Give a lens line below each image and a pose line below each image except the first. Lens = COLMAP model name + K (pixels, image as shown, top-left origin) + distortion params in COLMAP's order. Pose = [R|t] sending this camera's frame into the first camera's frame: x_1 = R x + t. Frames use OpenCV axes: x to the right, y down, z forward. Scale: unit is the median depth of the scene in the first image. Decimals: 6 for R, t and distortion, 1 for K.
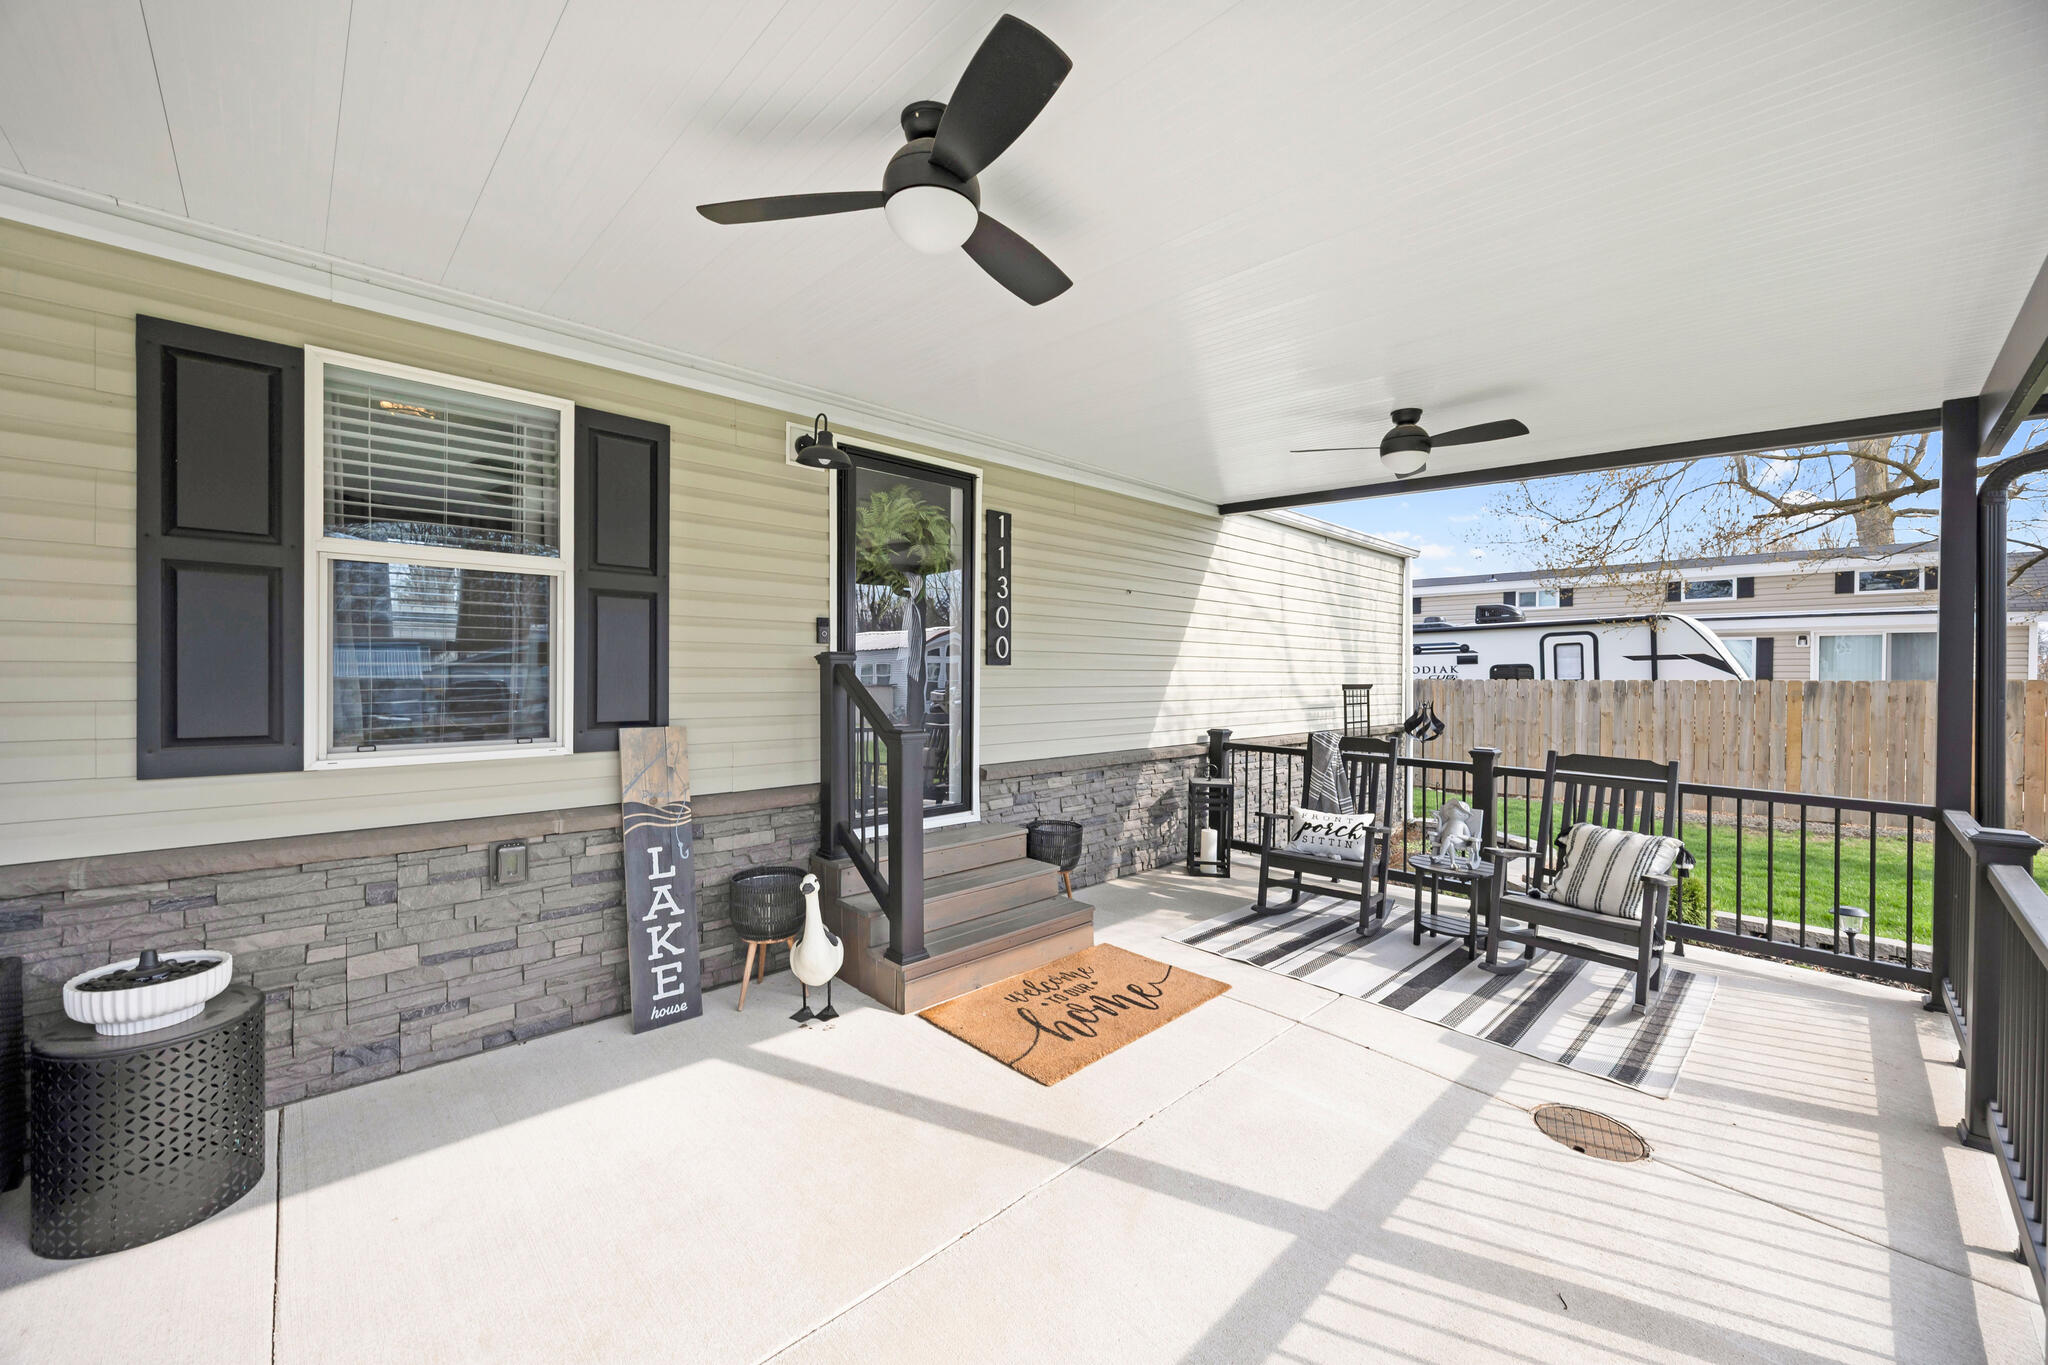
lens RADIAL K [[789.9, 0, 1022.0], [0, 789.9, 685.0], [0, 0, 1]] dist [0.003082, -0.001095]
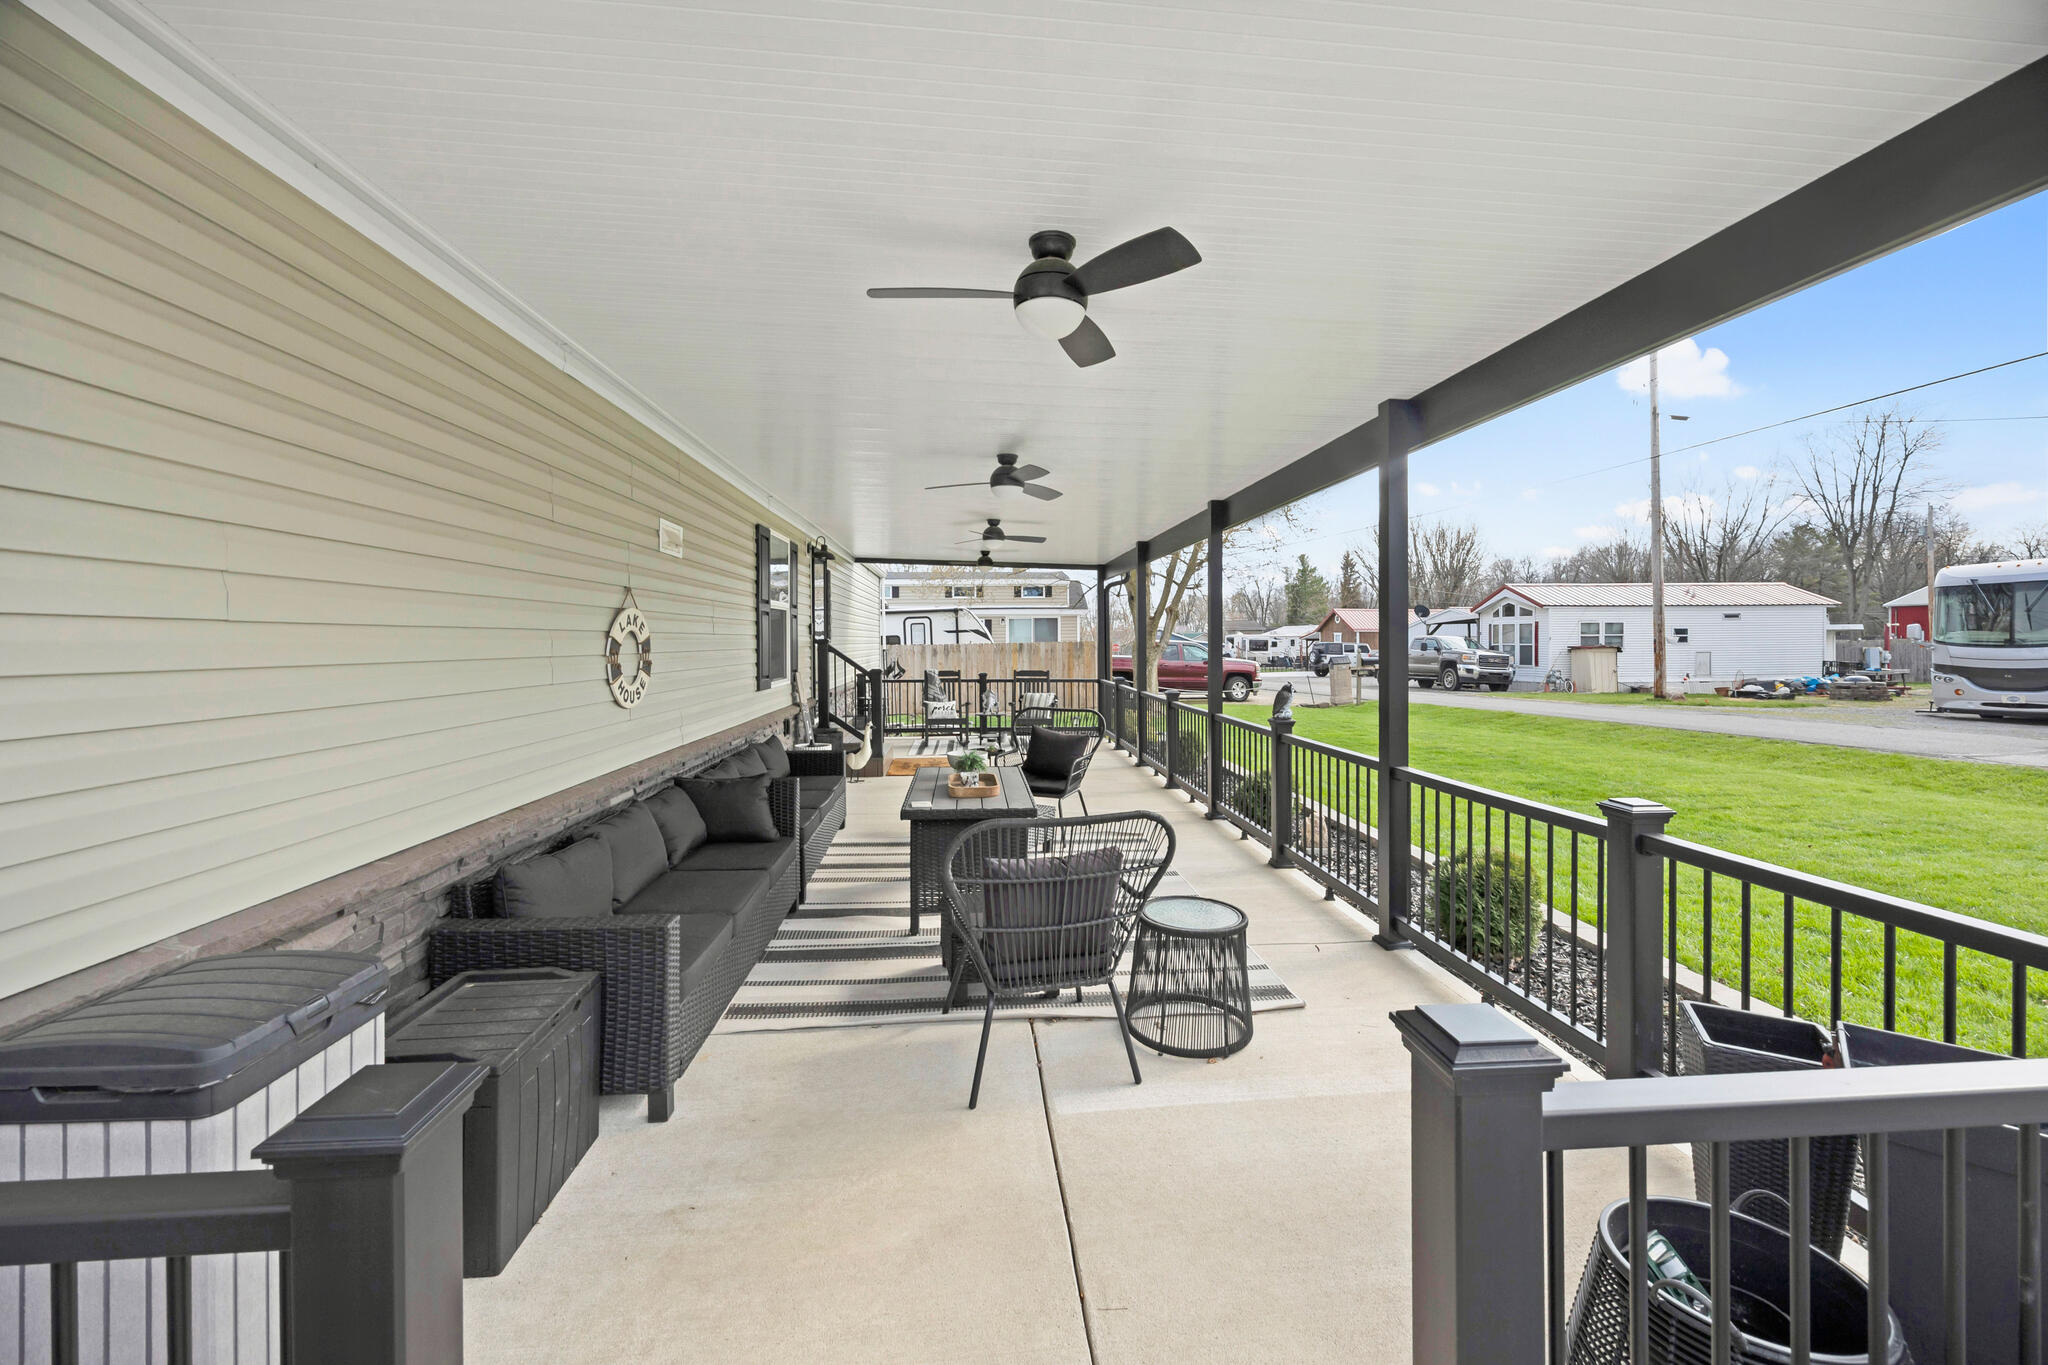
lens RADIAL K [[789.9, 0, 1027.9], [0, 789.9, 637.9], [0, 0, 1]] dist [0.003082, -0.001095]
pose [[0.636527, -0.011012, 0.771176, -1.166595], [0.024763, 0.999674, -0.006165, -0.010879], [-0.770857, 0.023020, 0.636592, -0.658382]]
